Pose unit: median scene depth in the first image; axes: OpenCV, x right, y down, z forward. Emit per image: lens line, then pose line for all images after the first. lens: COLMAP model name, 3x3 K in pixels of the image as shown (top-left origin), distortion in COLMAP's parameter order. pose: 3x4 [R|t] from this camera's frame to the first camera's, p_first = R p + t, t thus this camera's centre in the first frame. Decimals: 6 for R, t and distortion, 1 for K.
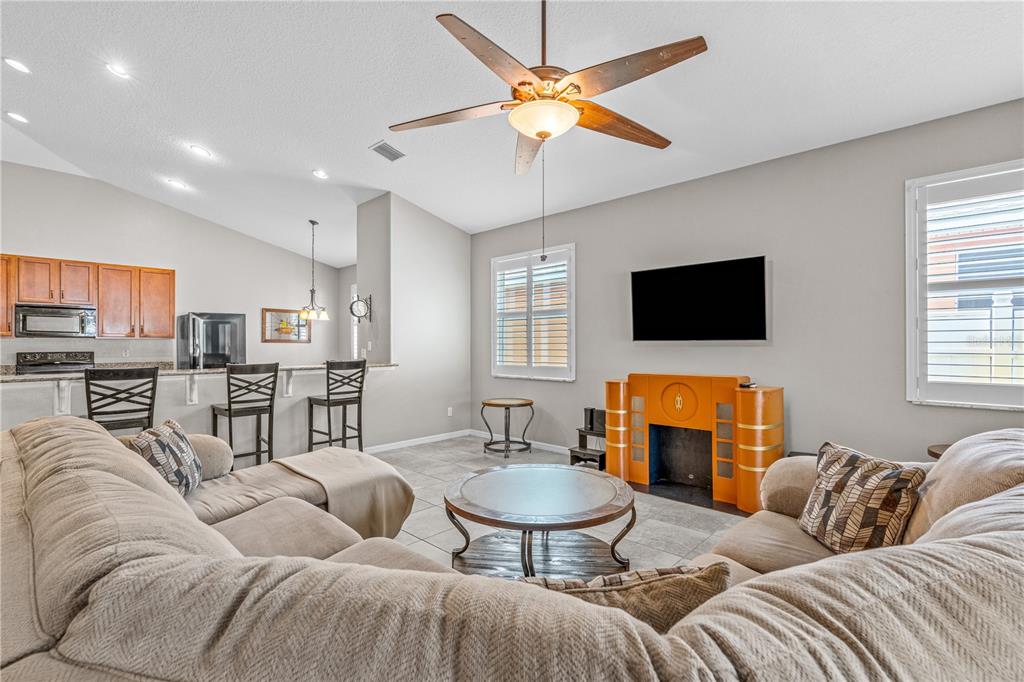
lens RADIAL K [[451.4, 0, 498.3], [0, 451.4, 343.2], [0, 0, 1]] dist [0.002204, 0.000800]
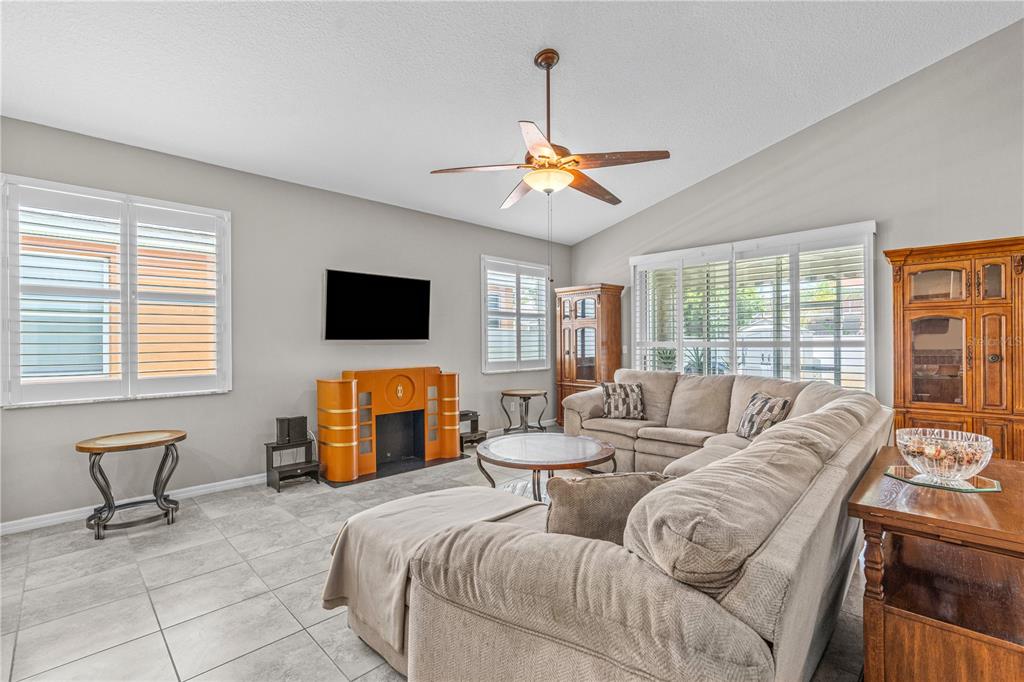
lens RADIAL K [[461.0, 0, 518.0], [0, 461.0, 339.8], [0, 0, 1]] dist [-0.000763, 0.000074]
pose [[0.023137, 0.010205, 0.999680, -0.548576], [0.007681, 0.999917, -0.010385, 0.006669], [-0.999703, 0.007919, 0.023057, 0.448638]]
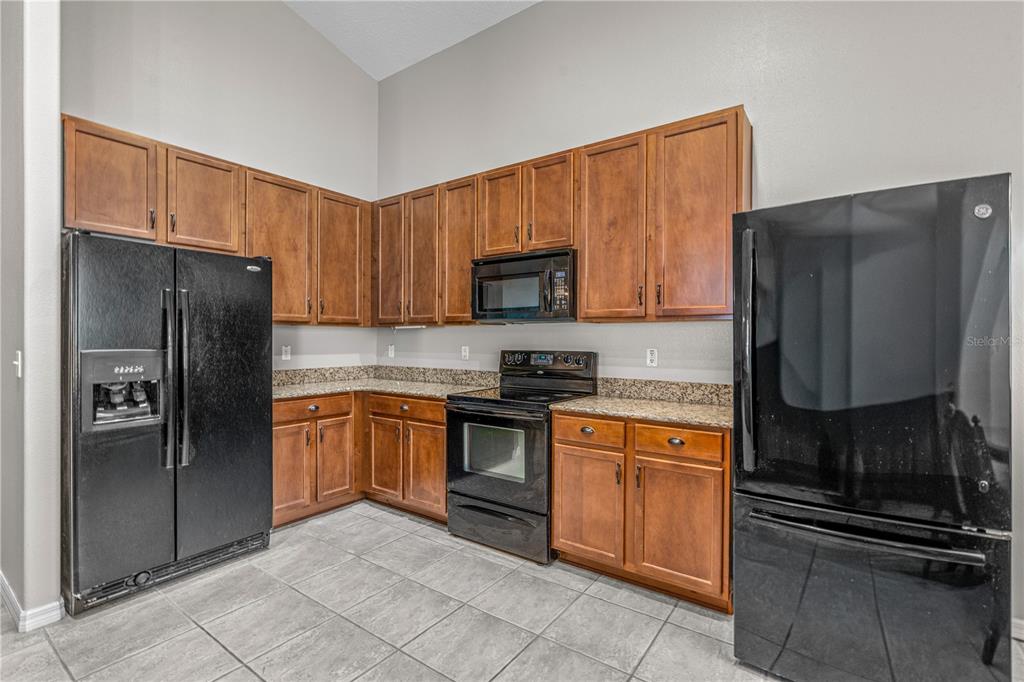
lens RADIAL K [[470.1, 0, 517.6], [0, 470.1, 336.6], [0, 0, 1]] dist [-0.015026, 0.007355]
pose [[0.141068, 0.000542, -0.990000, -0.503347], [0.000575, 1.000000, 0.000629, 0.003651], [0.990000, -0.000658, 0.141068, 0.979503]]
